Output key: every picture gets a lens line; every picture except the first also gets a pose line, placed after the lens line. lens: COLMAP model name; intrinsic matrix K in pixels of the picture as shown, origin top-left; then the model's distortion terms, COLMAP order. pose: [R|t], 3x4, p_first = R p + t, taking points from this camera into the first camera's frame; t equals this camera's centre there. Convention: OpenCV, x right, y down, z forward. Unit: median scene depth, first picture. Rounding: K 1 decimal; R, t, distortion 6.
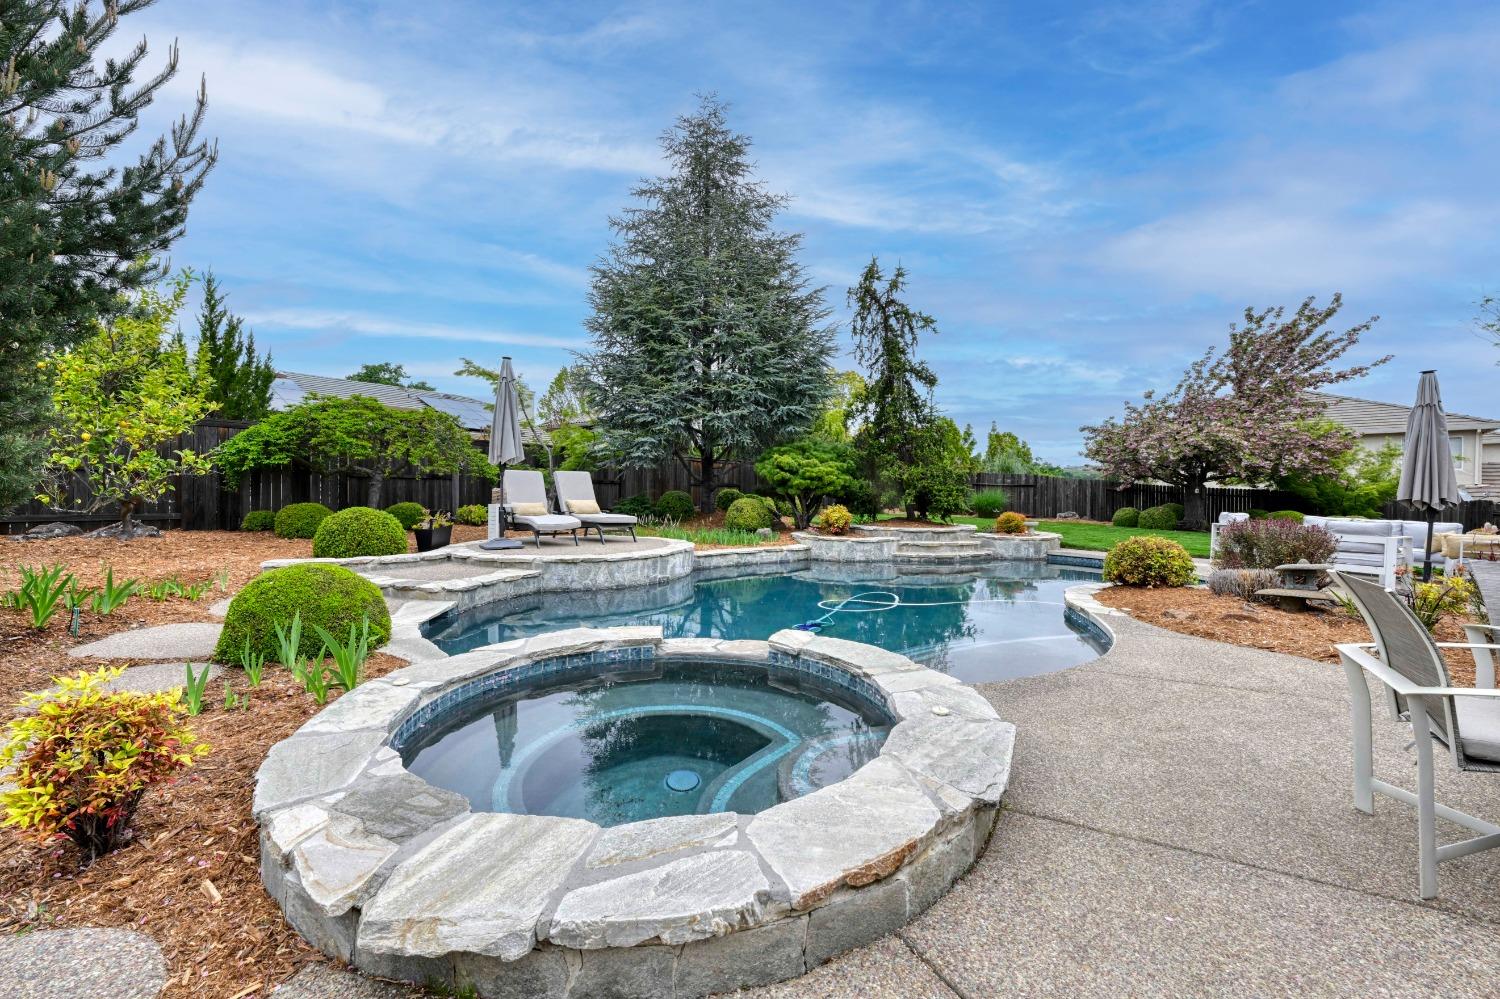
lens RADIAL K [[597.9, 0, 750.5], [0, 597.9, 500.5], [0, 0, 1]] dist [0.001182, -0.000817]
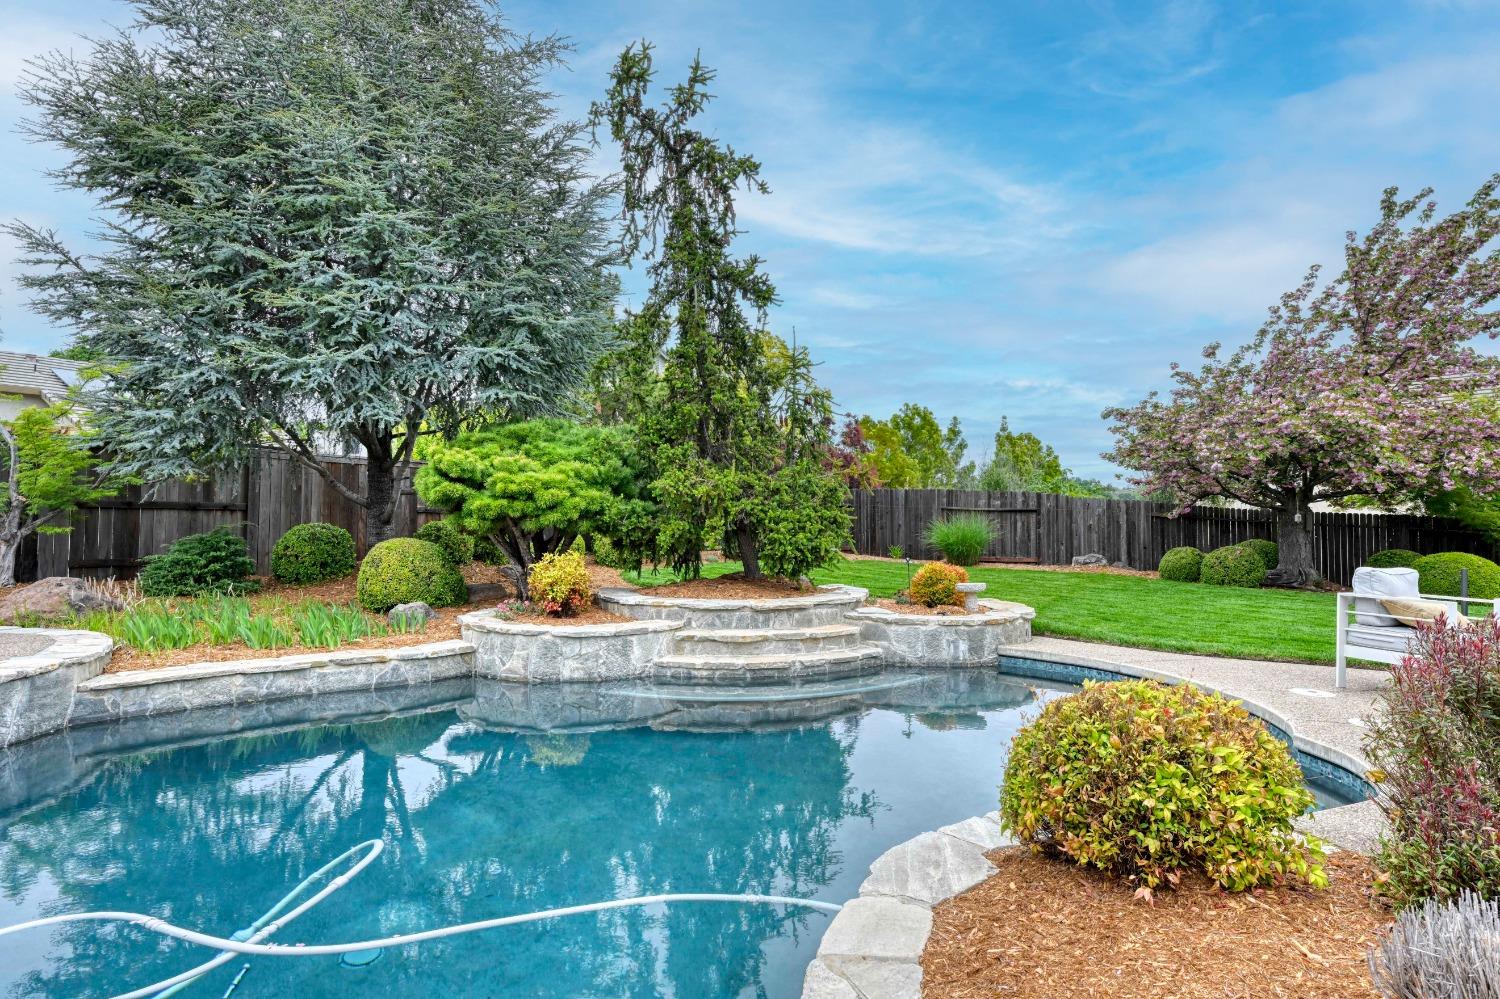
lens RADIAL K [[816.0, 0, 747.7], [0, 816.0, 501.3], [0, 0, 1]] dist [-0.001067, 0.005857]
pose [[0.998729, -0.004620, 0.050190, 0.204961], [0.006626, 0.999182, -0.039886, -0.004646], [-0.049965, 0.040168, 0.997943, 0.277772]]
